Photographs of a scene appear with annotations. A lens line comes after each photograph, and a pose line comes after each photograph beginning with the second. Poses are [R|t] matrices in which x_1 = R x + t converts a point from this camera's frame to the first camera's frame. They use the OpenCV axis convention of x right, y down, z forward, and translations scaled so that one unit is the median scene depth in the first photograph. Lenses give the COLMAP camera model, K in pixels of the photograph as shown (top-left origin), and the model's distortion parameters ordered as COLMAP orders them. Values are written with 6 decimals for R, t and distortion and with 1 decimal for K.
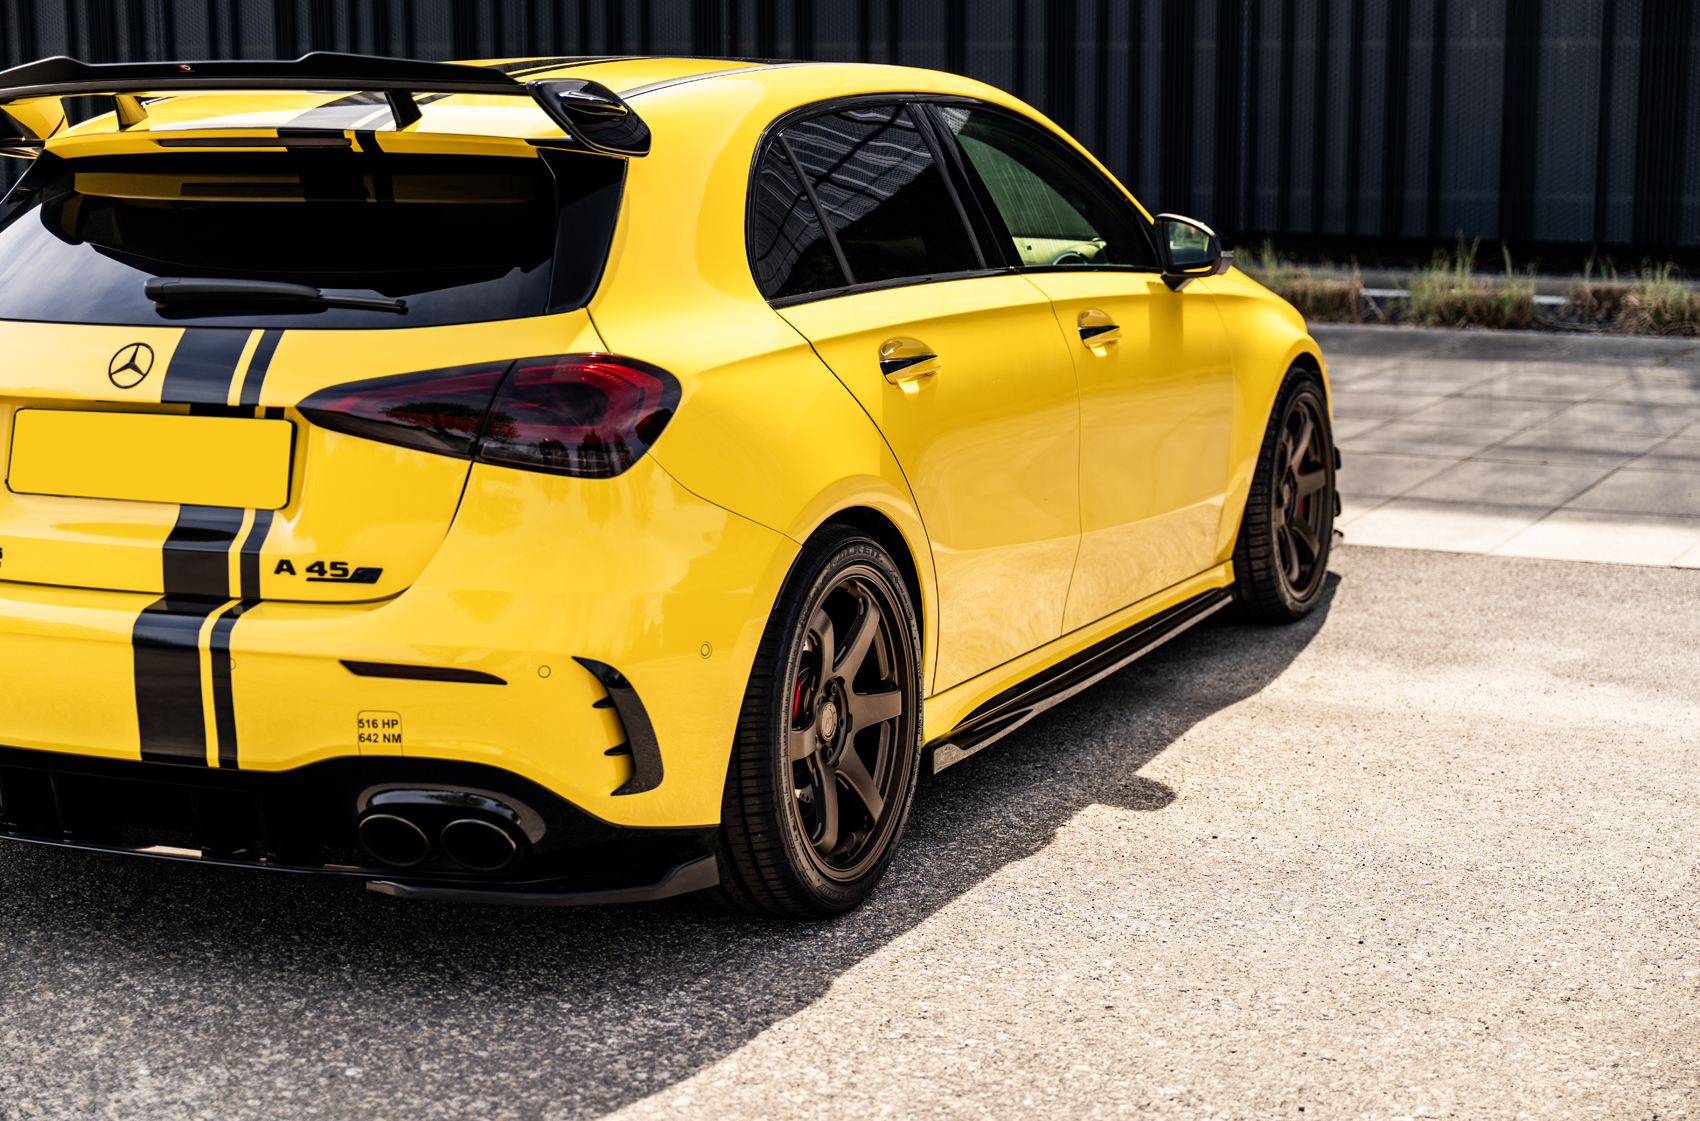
lens RADIAL K [[2759.7, 0, 813.1], [0, 2759.7, 547.1], [0, 0, 1]] dist [-0.019450, 0.000000]
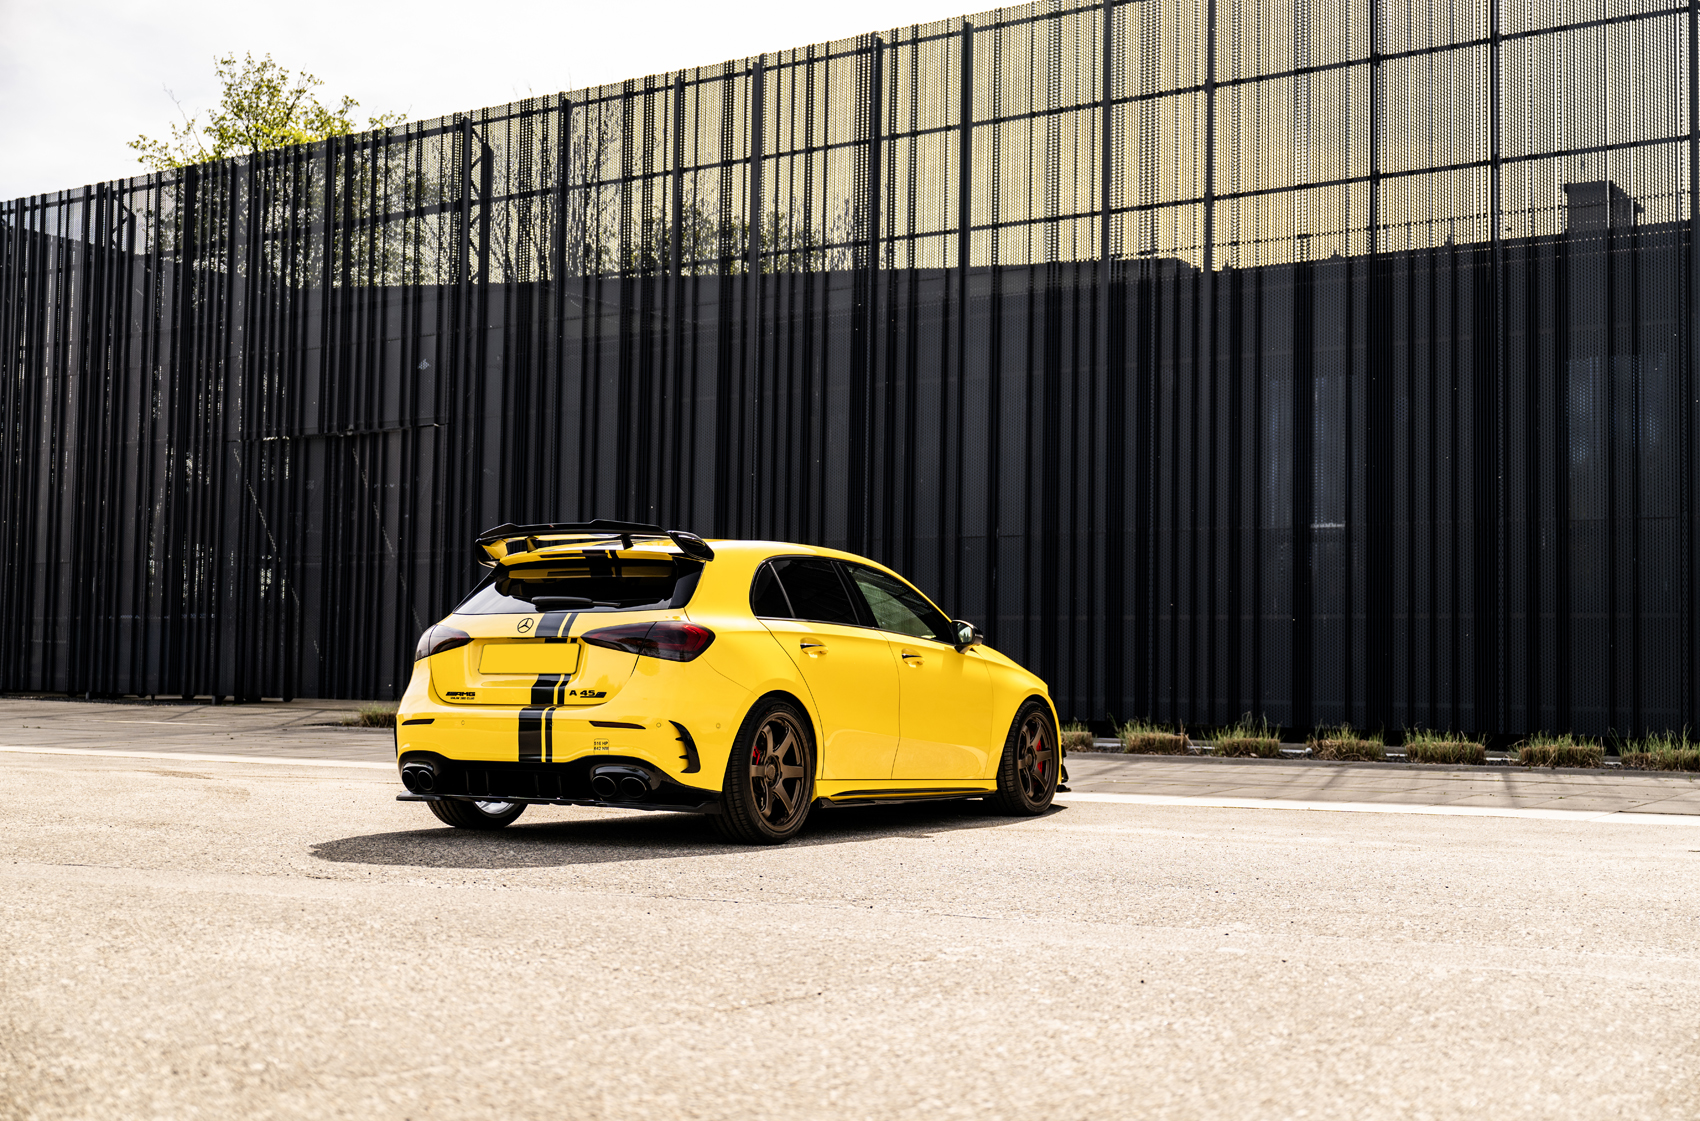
lens RADIAL K [[2022.2, 0, 855.3], [0, 2022.2, 551.3], [0, 0, 1]] dist [0.004727, 0.000000]
pose [[0.996630, 0.016536, -0.080348, 0.261159], [-0.035590, 0.969649, -0.241898, 0.355900], [0.073909, 0.243942, 0.966969, -1.022747]]
